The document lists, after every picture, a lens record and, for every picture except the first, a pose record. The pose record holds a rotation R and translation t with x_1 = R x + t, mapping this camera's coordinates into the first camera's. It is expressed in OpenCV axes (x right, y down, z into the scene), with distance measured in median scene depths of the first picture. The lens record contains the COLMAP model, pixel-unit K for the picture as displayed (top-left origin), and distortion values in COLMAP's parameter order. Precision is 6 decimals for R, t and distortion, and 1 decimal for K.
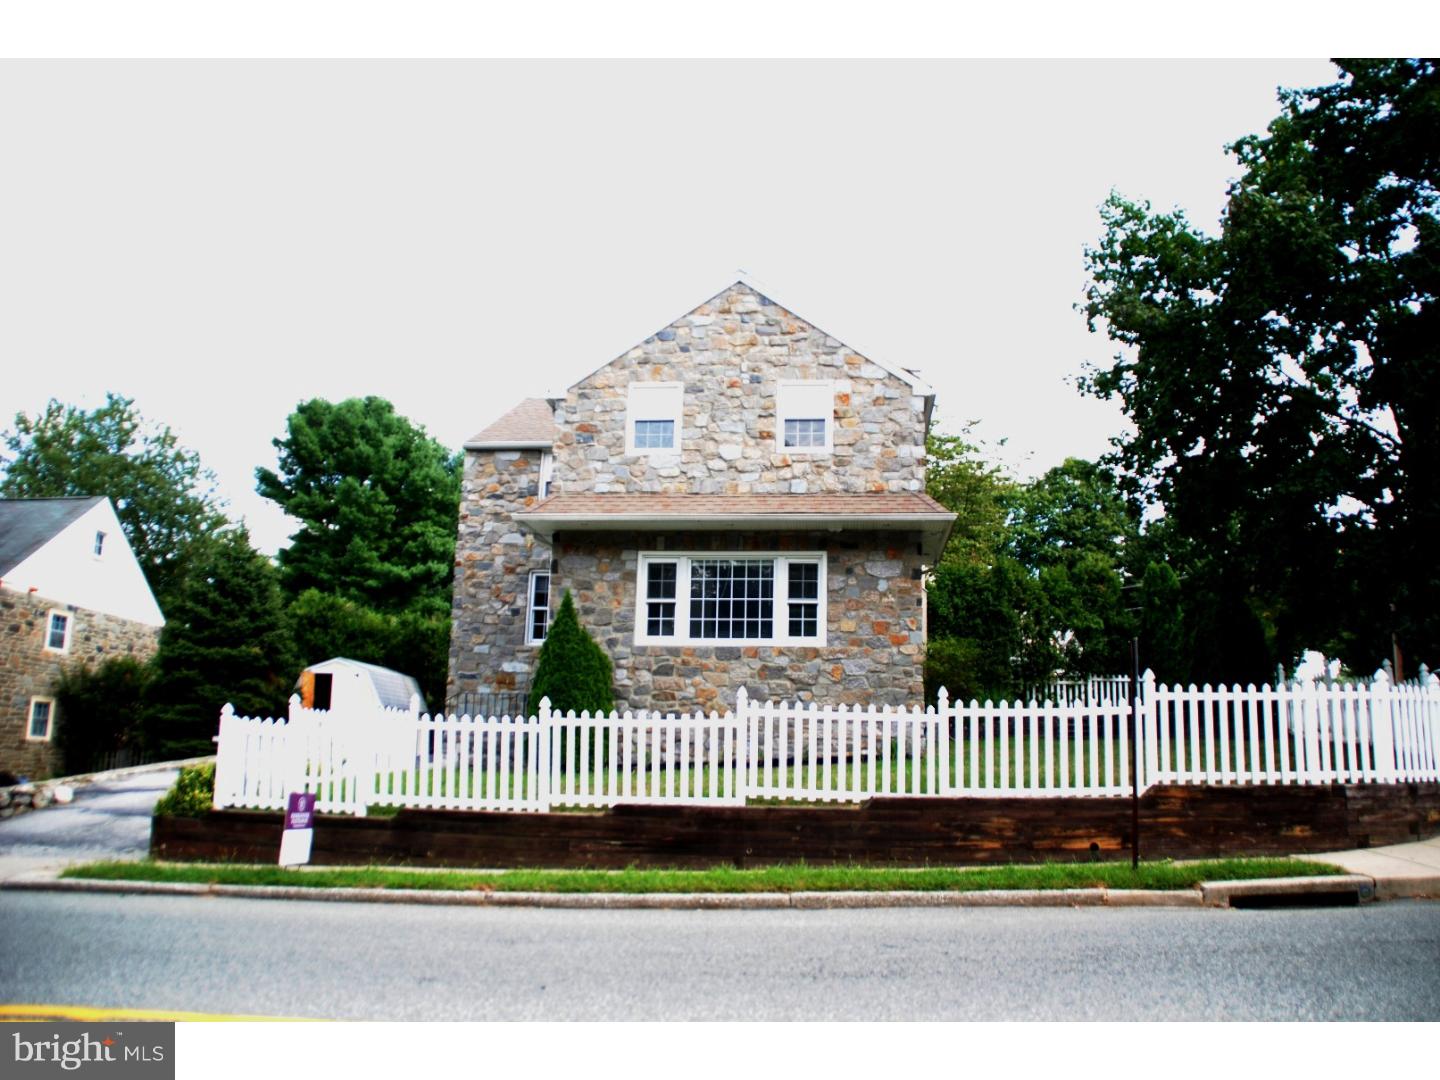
lens RADIAL K [[1143.0, 0, 720.8], [0, 1143.0, 543.6], [0, 0, 1]] dist [-0.151198, 0.087123]
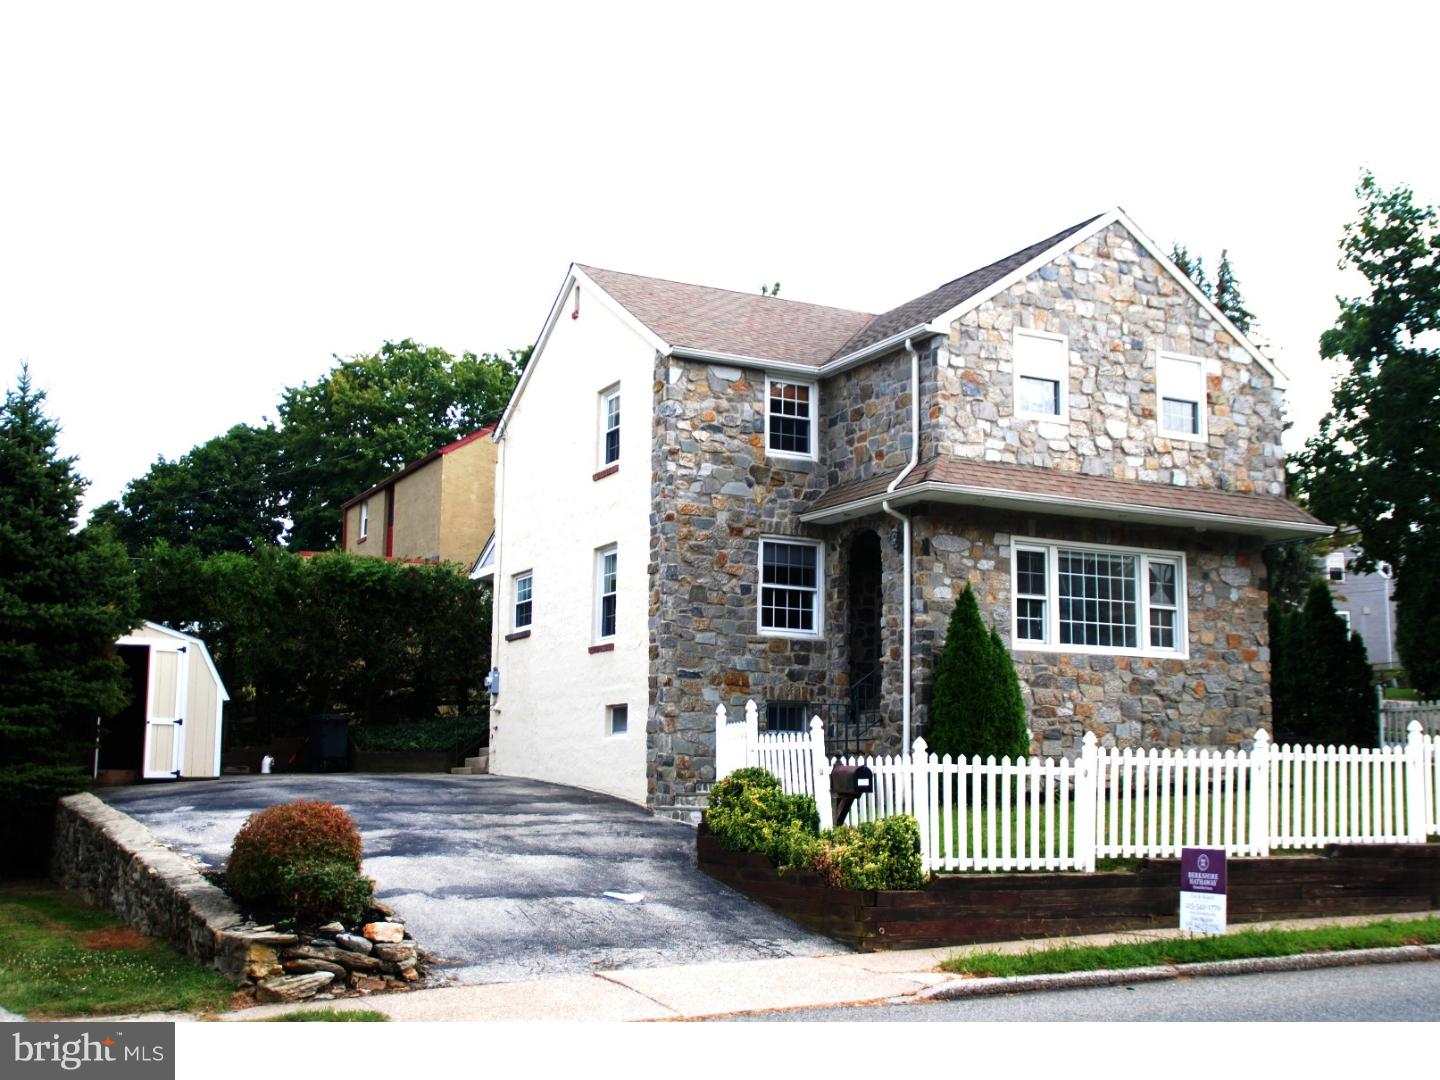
lens RADIAL K [[1792.4, 0, 720.8], [0, 1792.4, 539.1], [0, 0, 1]] dist [0.053414, 0.000000]
pose [[0.818636, 0.065080, 0.570613, -0.993668], [-0.107360, 0.993386, 0.040726, -0.021274], [-0.564189, -0.094601, 0.820208, 0.054937]]
